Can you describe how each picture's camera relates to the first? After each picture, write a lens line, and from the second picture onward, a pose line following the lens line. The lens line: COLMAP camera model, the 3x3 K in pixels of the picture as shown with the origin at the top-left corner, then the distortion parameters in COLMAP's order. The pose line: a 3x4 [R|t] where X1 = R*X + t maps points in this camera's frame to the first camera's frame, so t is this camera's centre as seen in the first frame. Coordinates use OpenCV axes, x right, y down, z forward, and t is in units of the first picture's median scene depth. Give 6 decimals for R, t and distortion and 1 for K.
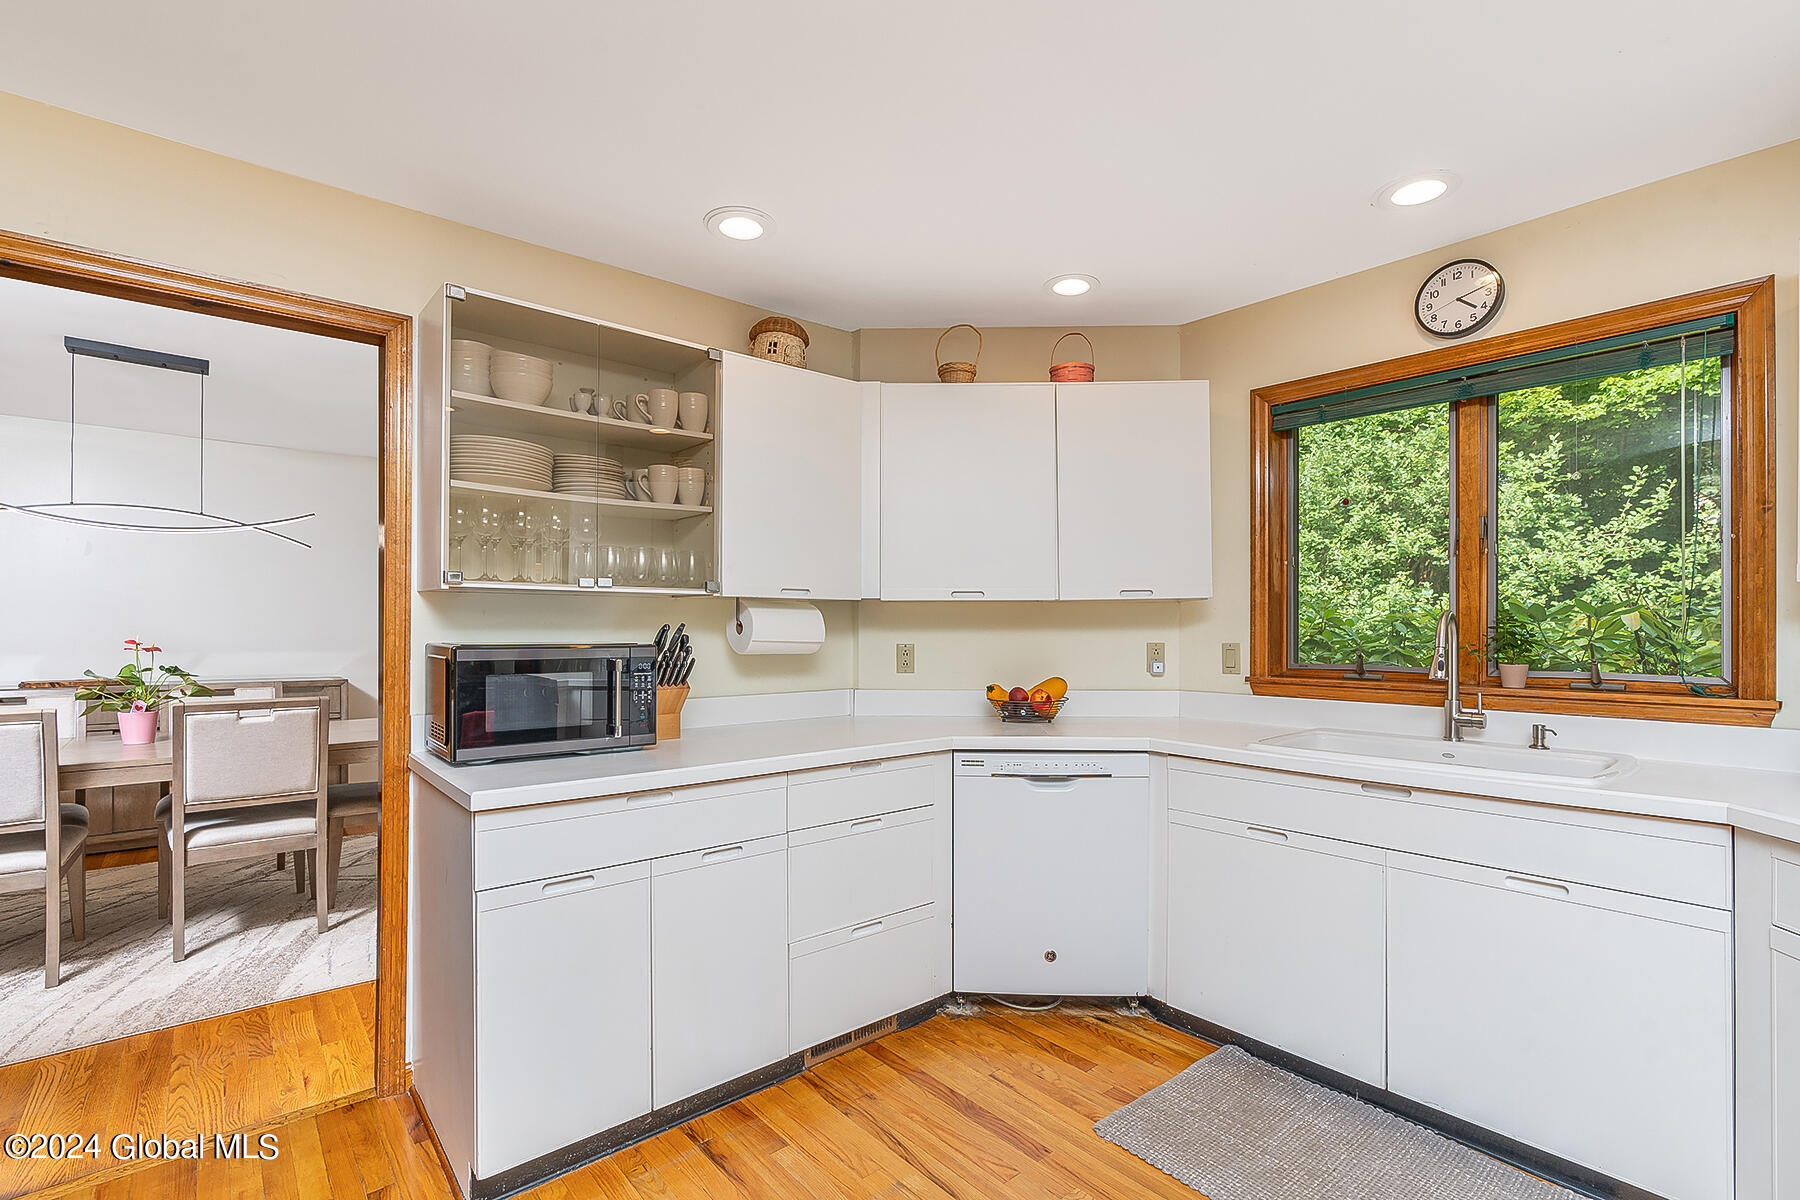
lens RADIAL K [[801.1, 0, 892.3], [0, 801.1, 638.4], [0, 0, 1]] dist [-0.007967, 0.002479]
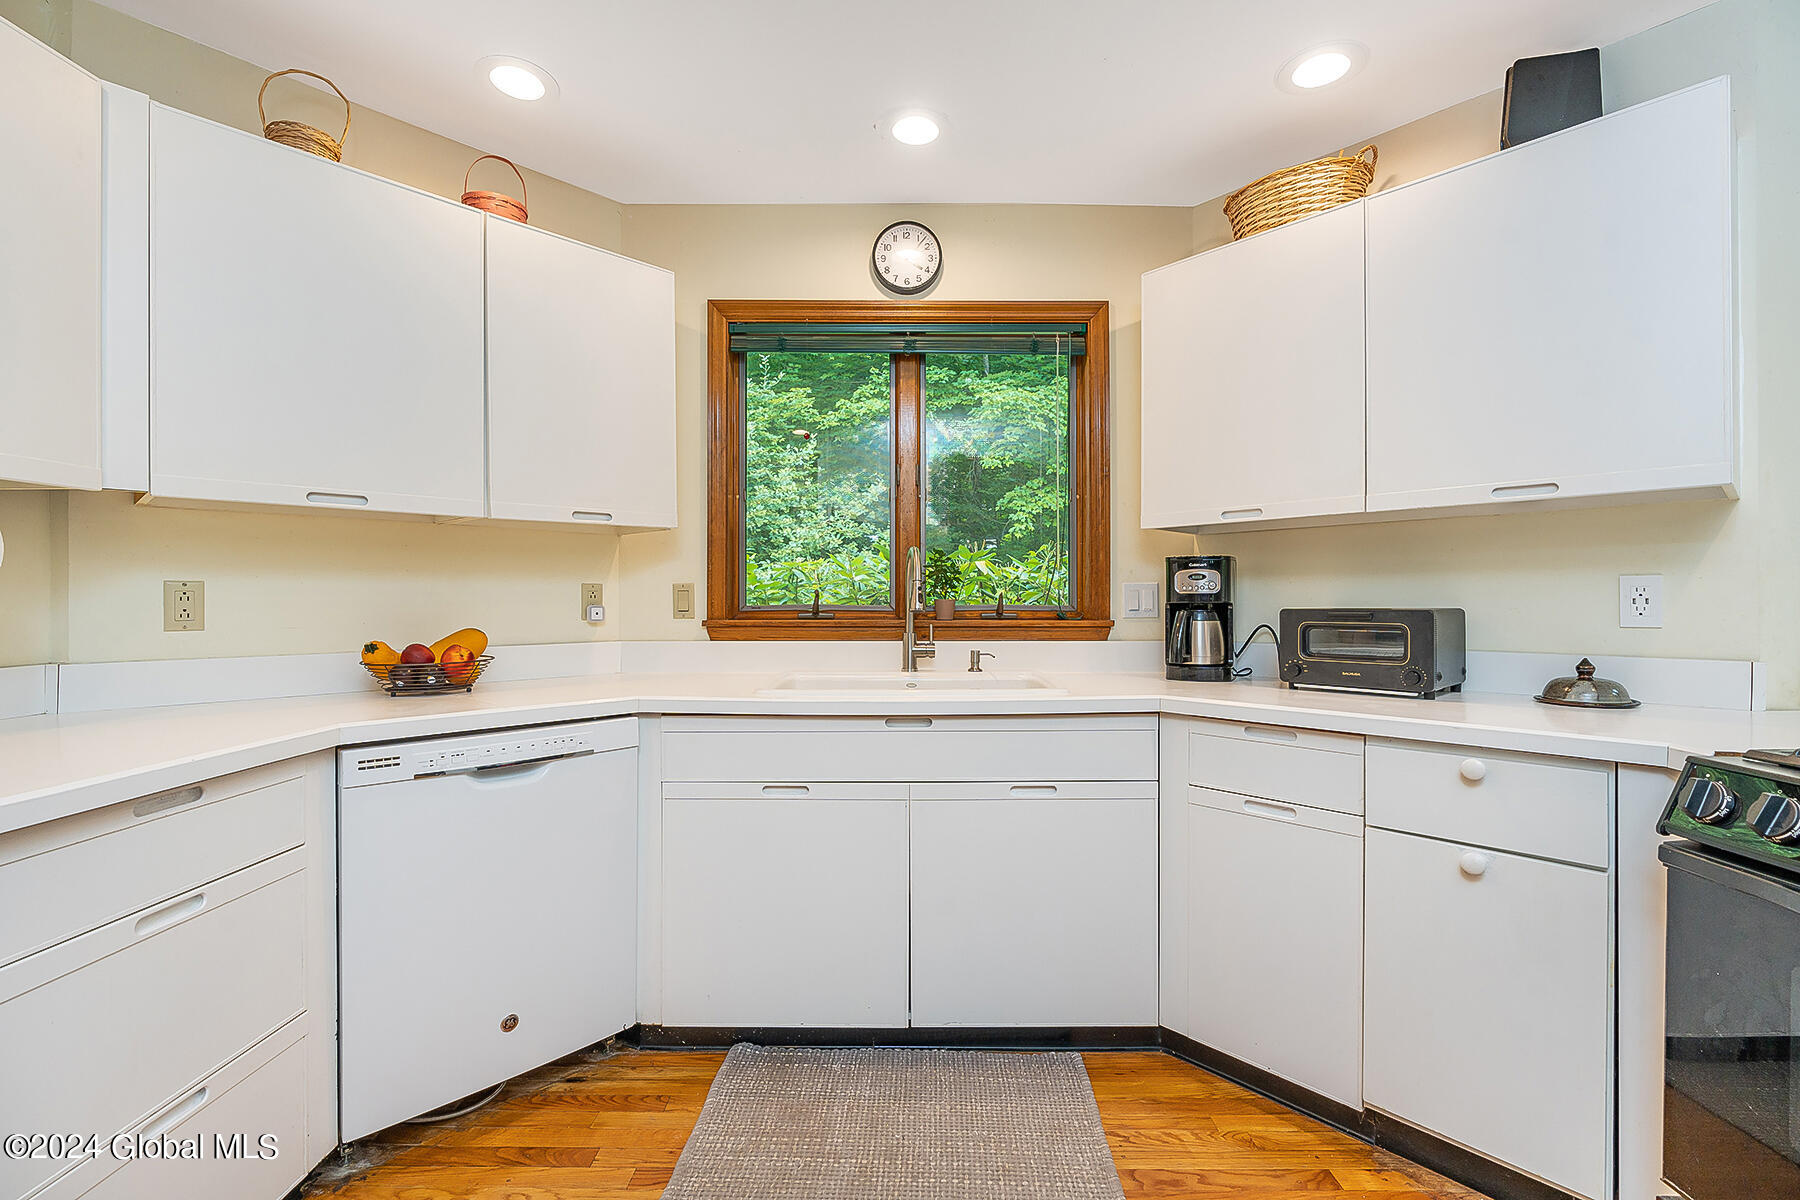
lens RADIAL K [[801.1, 0, 905.3], [0, 801.1, 606.0], [0, 0, 1]] dist [-0.007967, 0.002479]
pose [[0.650847, -0.007914, 0.759168, -0.099116], [0.007650, 0.999963, 0.003865, 0.033429], [-0.759170, 0.003292, 0.650884, 0.277732]]
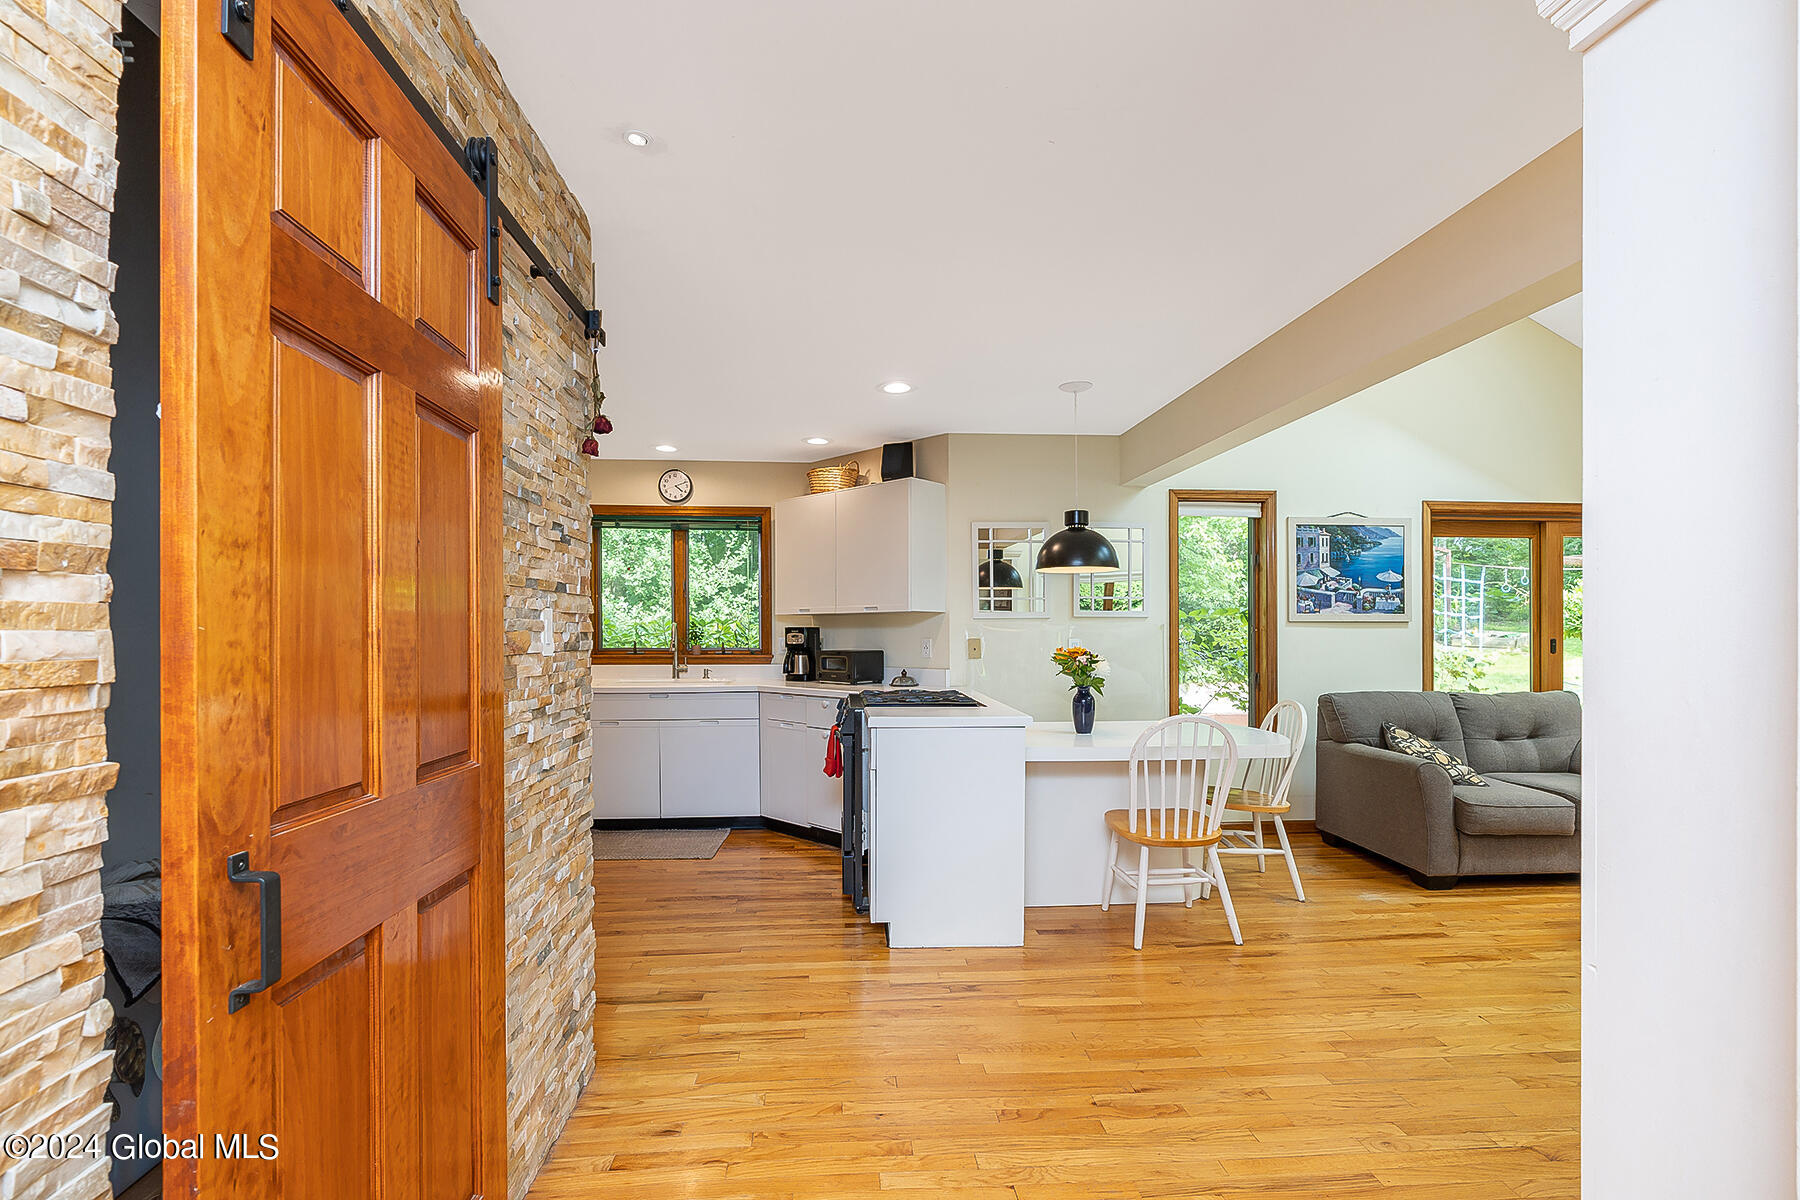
lens RADIAL K [[801.1, 0, 892.2], [0, 801.1, 643.9], [0, 0, 1]] dist [-0.007967, 0.002479]
pose [[0.583364, -0.011485, 0.812130, -0.727059], [0.005854, 0.999933, 0.009936, 0.008027], [-0.812190, -0.001043, 0.583392, -0.768971]]
